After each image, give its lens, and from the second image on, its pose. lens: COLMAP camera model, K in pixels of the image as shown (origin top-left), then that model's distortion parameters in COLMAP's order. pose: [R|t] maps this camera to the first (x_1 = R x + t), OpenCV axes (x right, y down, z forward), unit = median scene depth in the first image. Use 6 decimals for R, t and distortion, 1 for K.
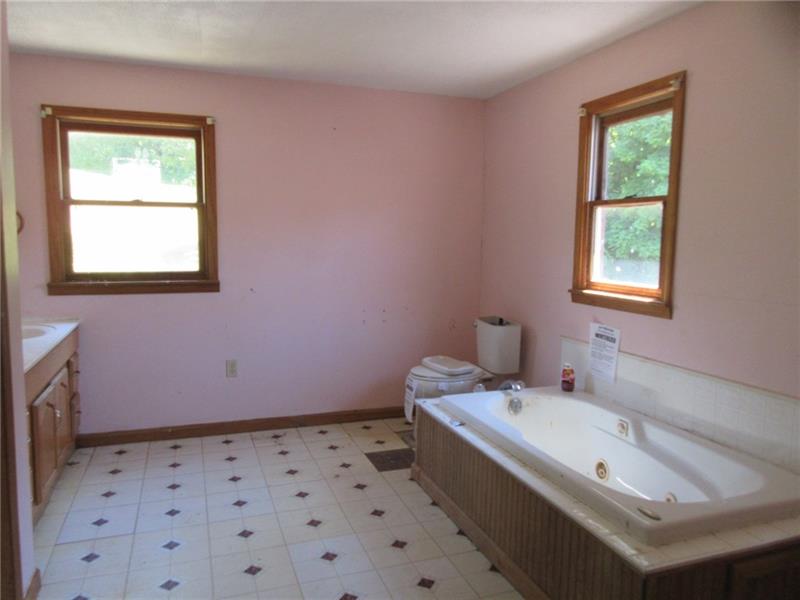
lens RADIAL K [[600.2, 0, 400.0], [0, 600.2, 300.0], [0, 0, 1]] dist [0.004668, 0.003443]
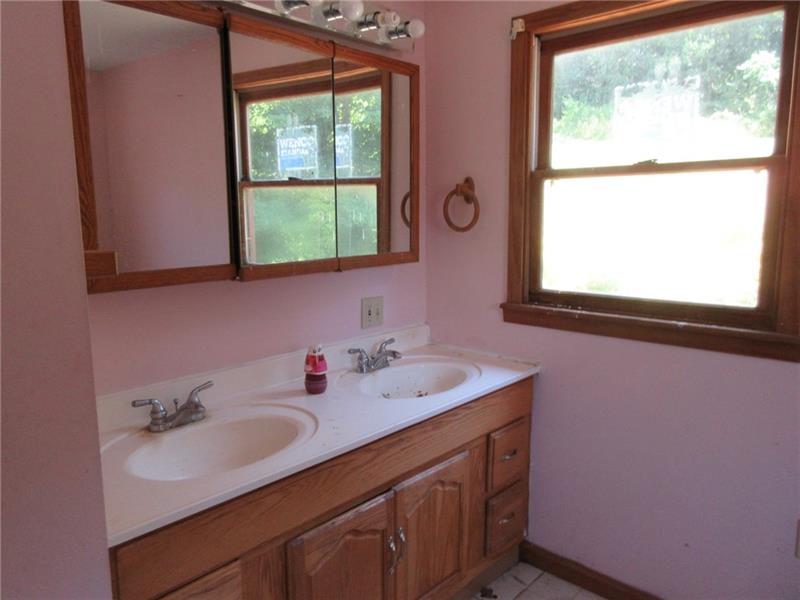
lens RADIAL K [[600.2, 0, 400.0], [0, 600.2, 300.0], [0, 0, 1]] dist [0.004668, 0.003443]
pose [[0.471053, 0.118991, -0.874042, -0.068877], [-0.085730, 0.992345, 0.088893, -0.075977], [0.877929, 0.033059, 0.477648, 0.572671]]
